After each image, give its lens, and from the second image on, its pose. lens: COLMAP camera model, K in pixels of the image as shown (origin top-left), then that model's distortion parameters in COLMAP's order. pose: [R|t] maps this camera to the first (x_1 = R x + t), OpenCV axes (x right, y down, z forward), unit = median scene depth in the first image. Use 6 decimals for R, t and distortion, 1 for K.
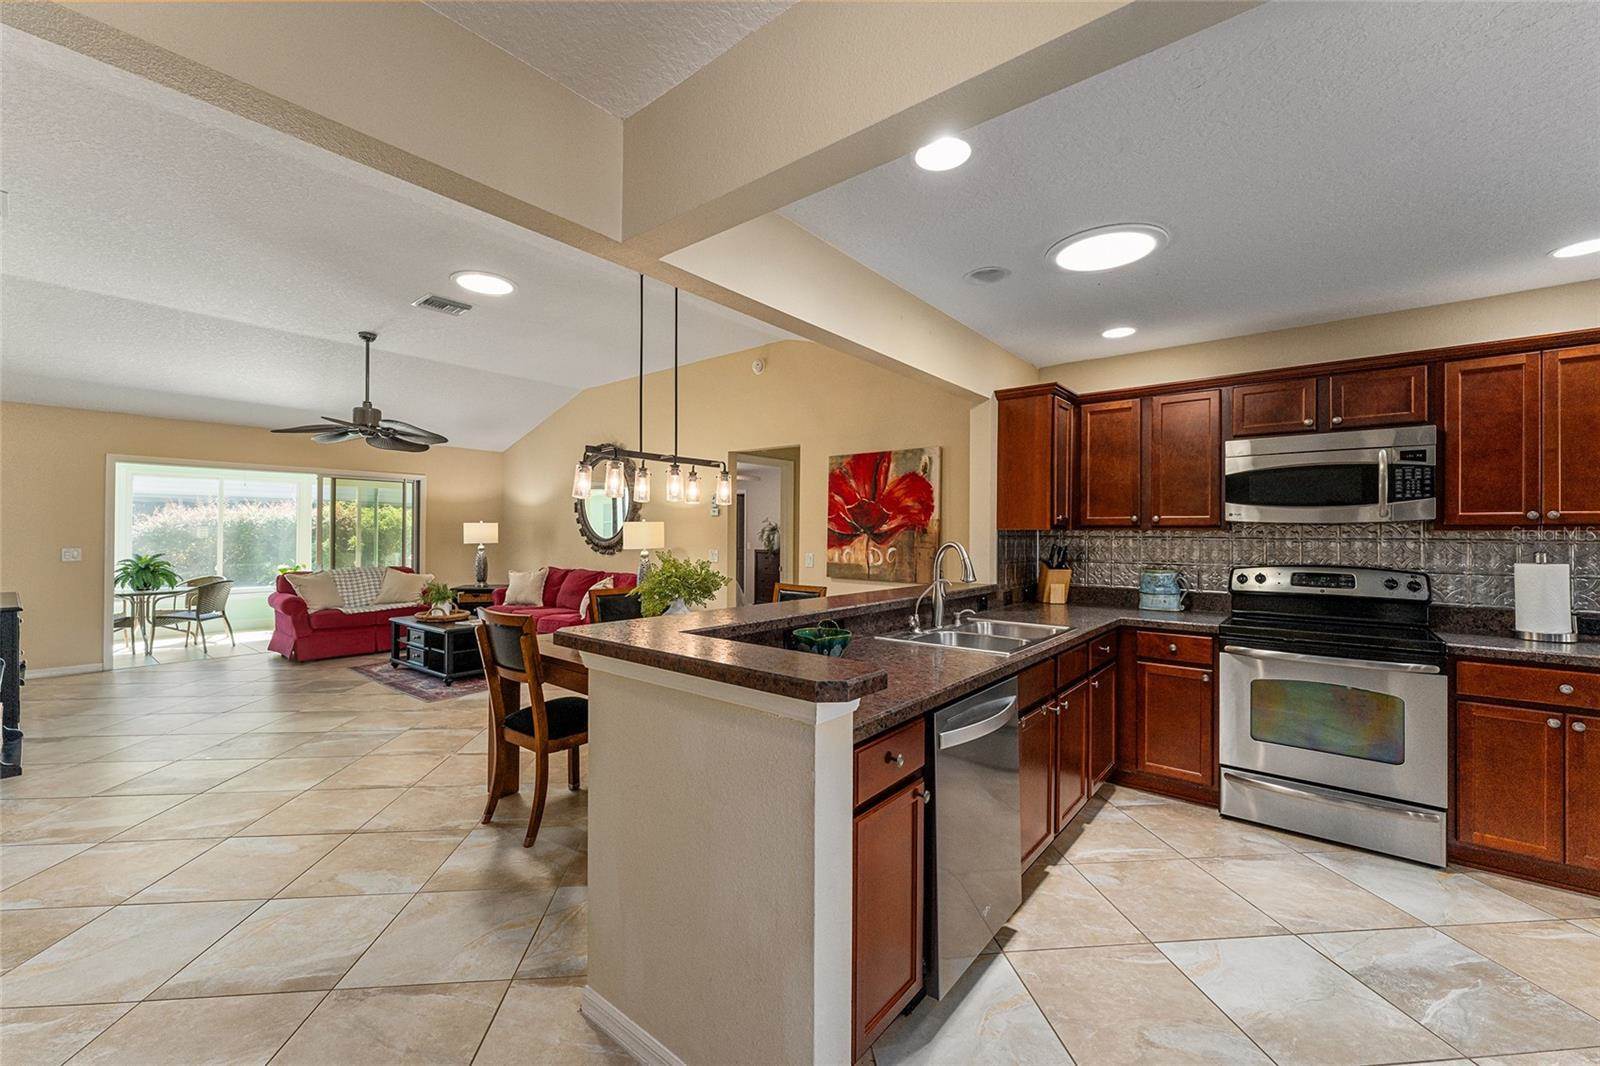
lens RADIAL K [[638.8, 0, 790.8], [0, 638.8, 530.0], [0, 0, 1]] dist [-0.003712, 0.002017]
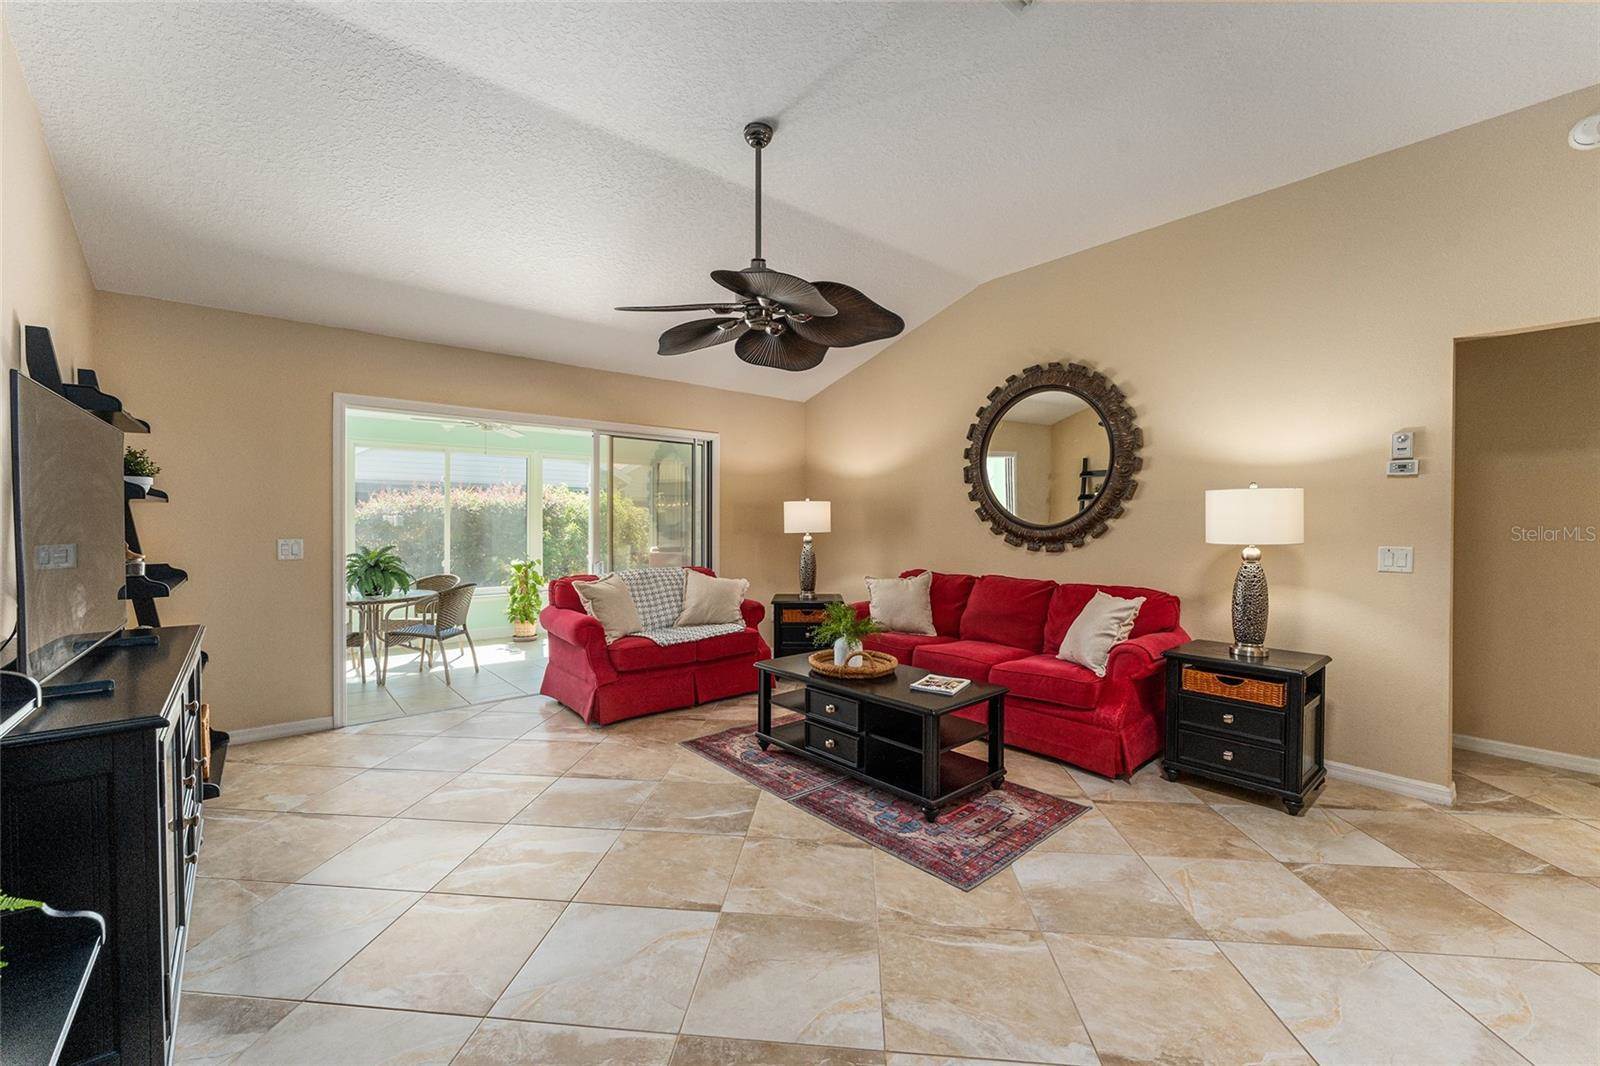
lens RADIAL K [[638.8, 0, 788.0], [0, 638.8, 531.5], [0, 0, 1]] dist [-0.003712, 0.002017]
pose [[0.982581, 0.000327, -0.185835, -0.628269], [0.003069, 0.999834, 0.017985, 0.012603], [0.185810, -0.018242, 0.982416, 0.563421]]
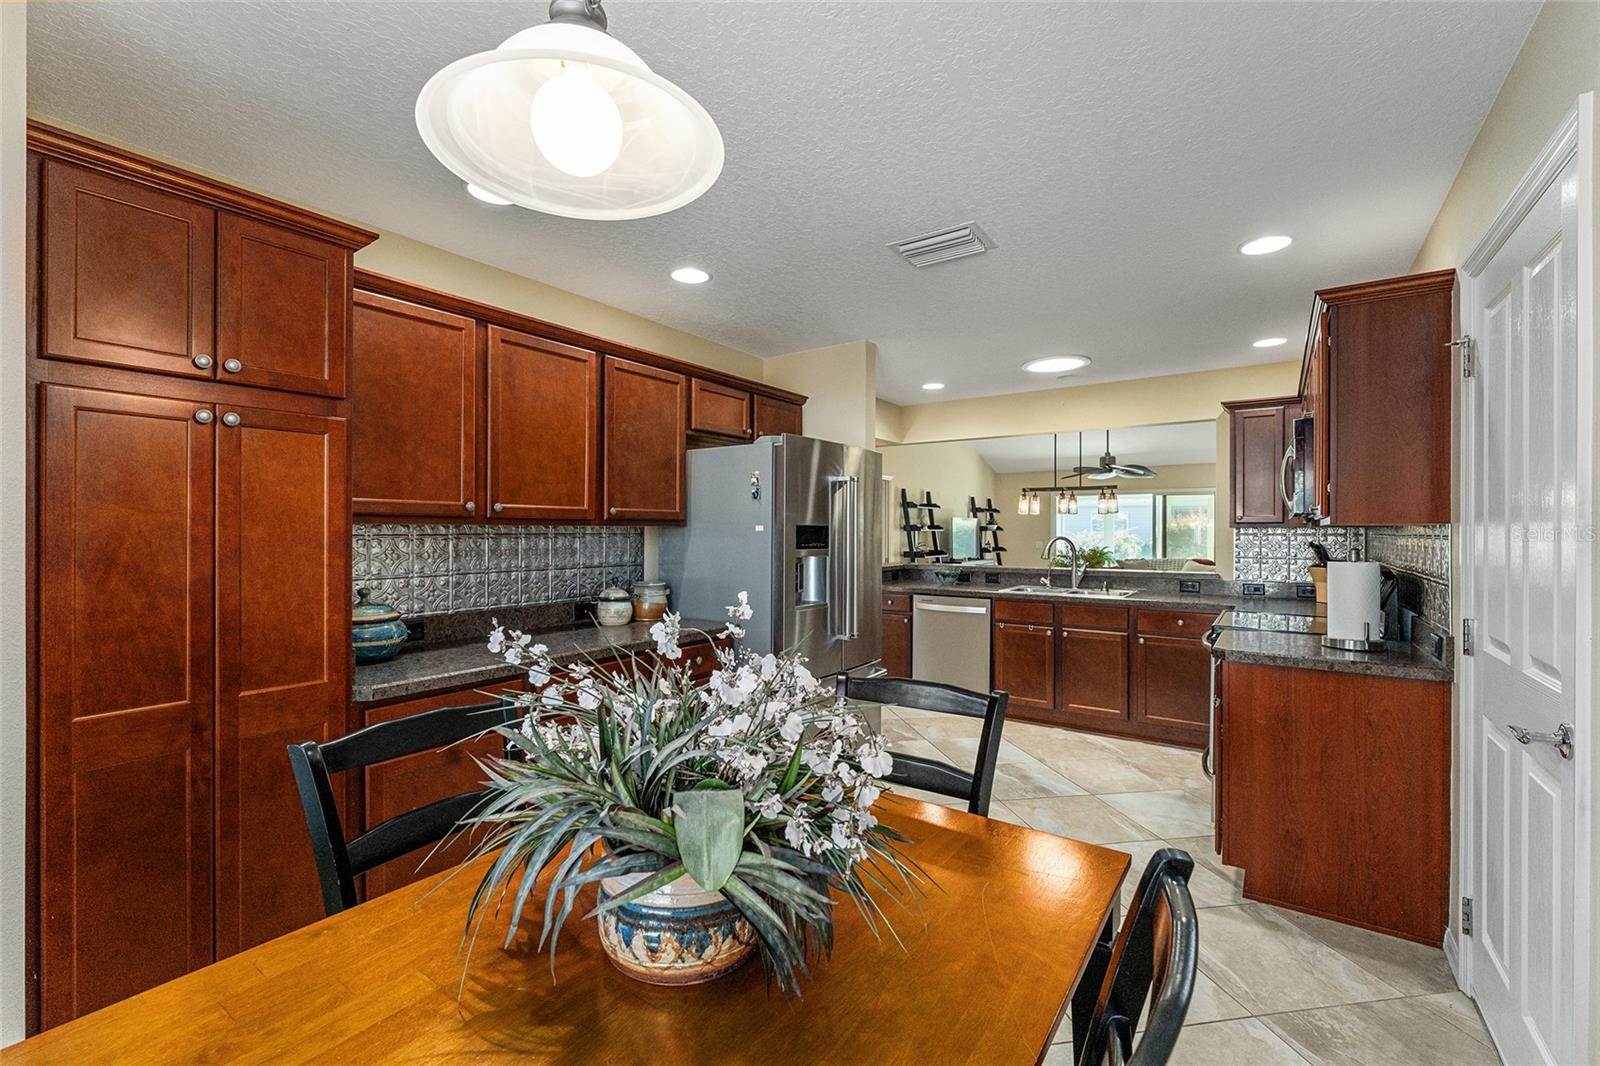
lens RADIAL K [[697.5, 0, 821.4], [0, 697.5, 518.3], [0, 0, 1]] dist [-0.001011, -0.000451]
pose [[0.117786, -0.024794, -0.992729, 1.156725], [0.003643, 0.999692, -0.024536, 0.007658], [0.993032, -0.000727, 0.117841, 0.083164]]
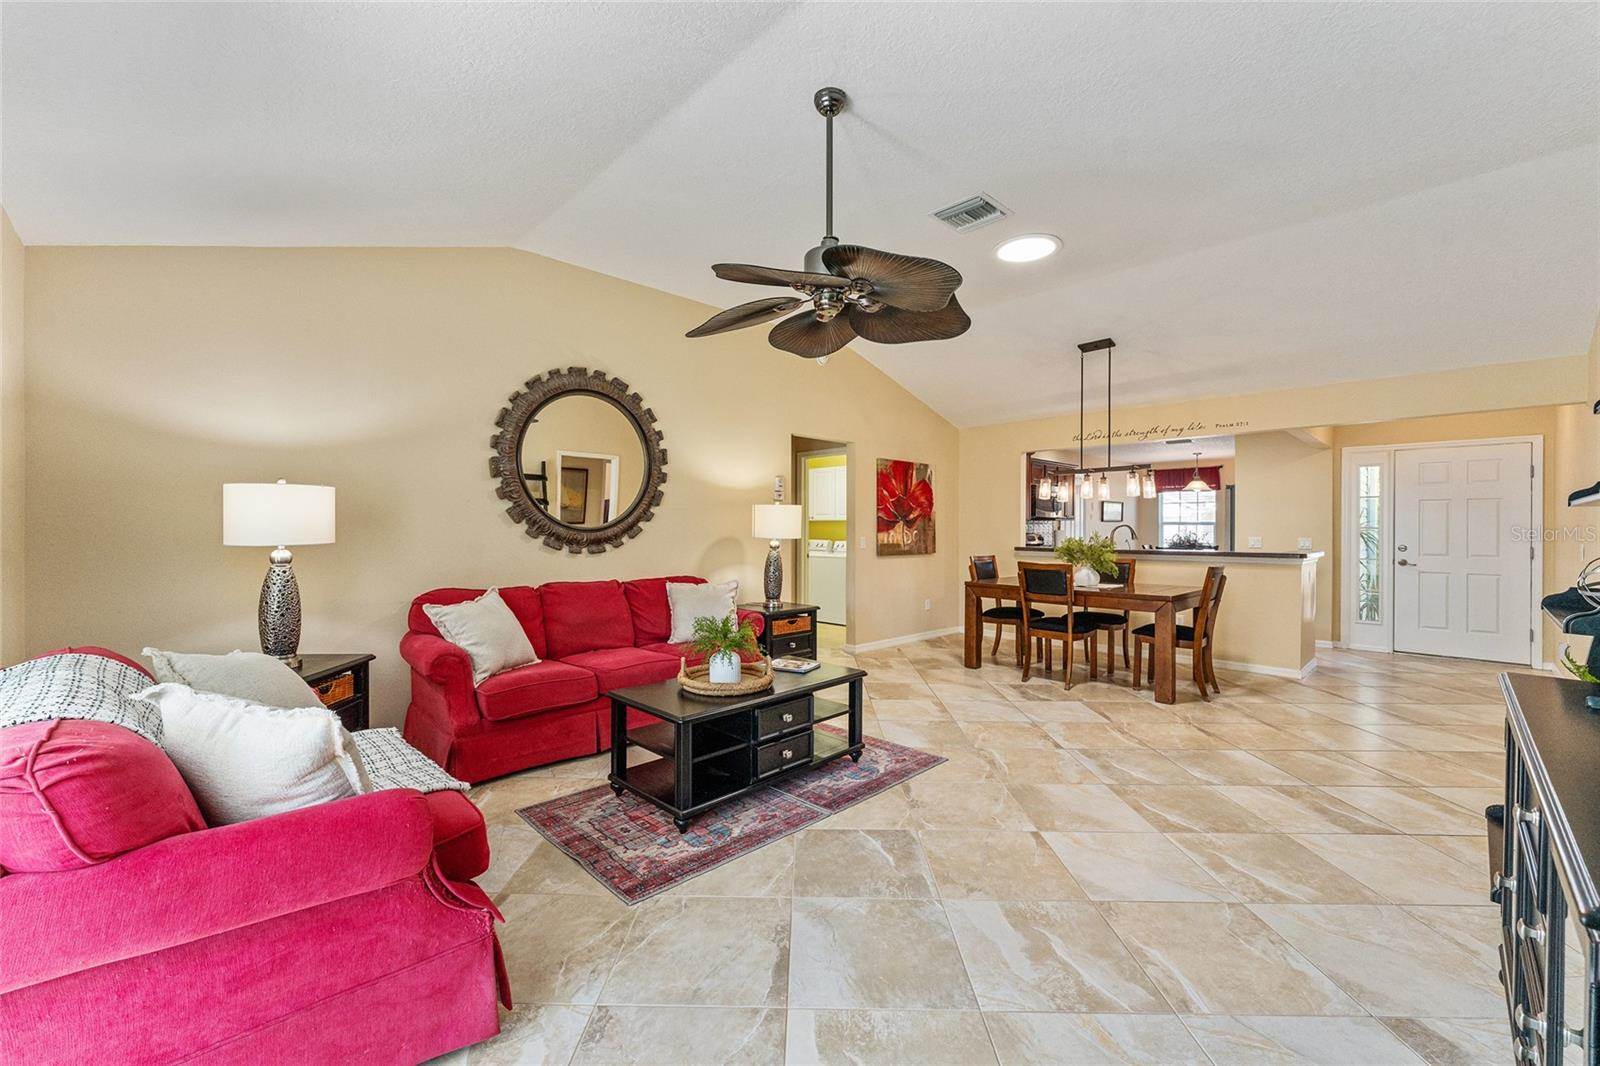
lens RADIAL K [[638.8, 0, 802.8], [0, 638.8, 530.2], [0, 0, 1]] dist [-0.003712, 0.002017]
pose [[0.109538, -0.011738, 0.993913, -1.317641], [-0.007064, 0.999896, 0.012587, 0.011324], [-0.993957, -0.008400, 0.109444, 1.114577]]
